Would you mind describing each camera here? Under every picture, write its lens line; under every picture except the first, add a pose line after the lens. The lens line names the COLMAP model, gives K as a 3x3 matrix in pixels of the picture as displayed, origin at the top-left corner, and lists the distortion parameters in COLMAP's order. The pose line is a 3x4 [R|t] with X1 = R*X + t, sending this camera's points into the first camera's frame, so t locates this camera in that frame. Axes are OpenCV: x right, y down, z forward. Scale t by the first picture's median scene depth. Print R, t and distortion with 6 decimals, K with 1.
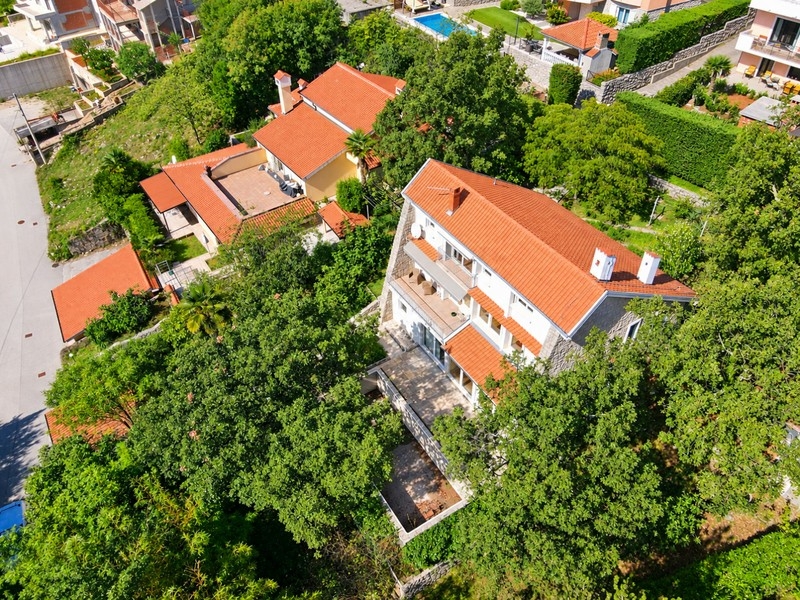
lens RADIAL K [[593.3, 0, 400.0], [0, 593.3, 300.0], [0, 0, 1]] dist [0.041852, -0.000048]
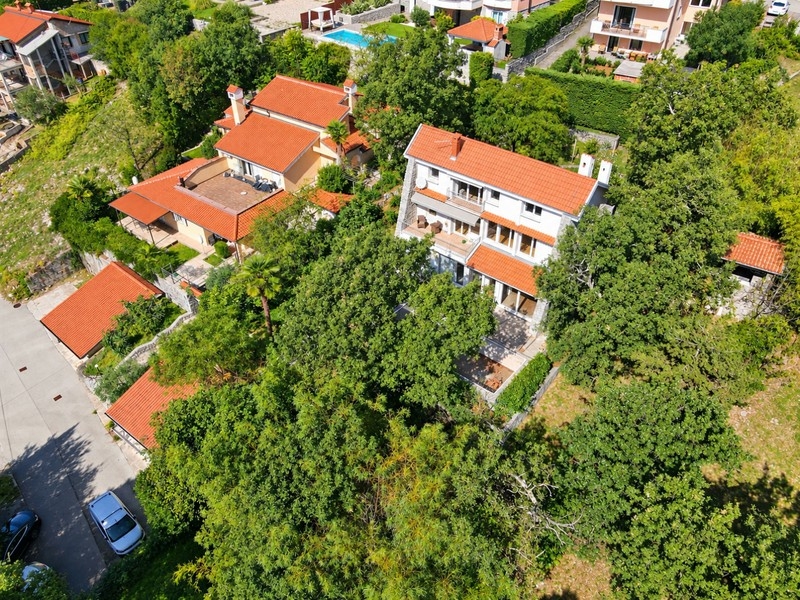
lens RADIAL K [[593.3, 0, 400.0], [0, 593.3, 300.0], [0, 0, 1]] dist [0.041852, -0.000048]
pose [[0.950259, -0.188941, 0.247607, -0.264287], [0.203074, 0.978621, -0.032597, 0.110962], [-0.236155, 0.081258, 0.968312, -0.121892]]
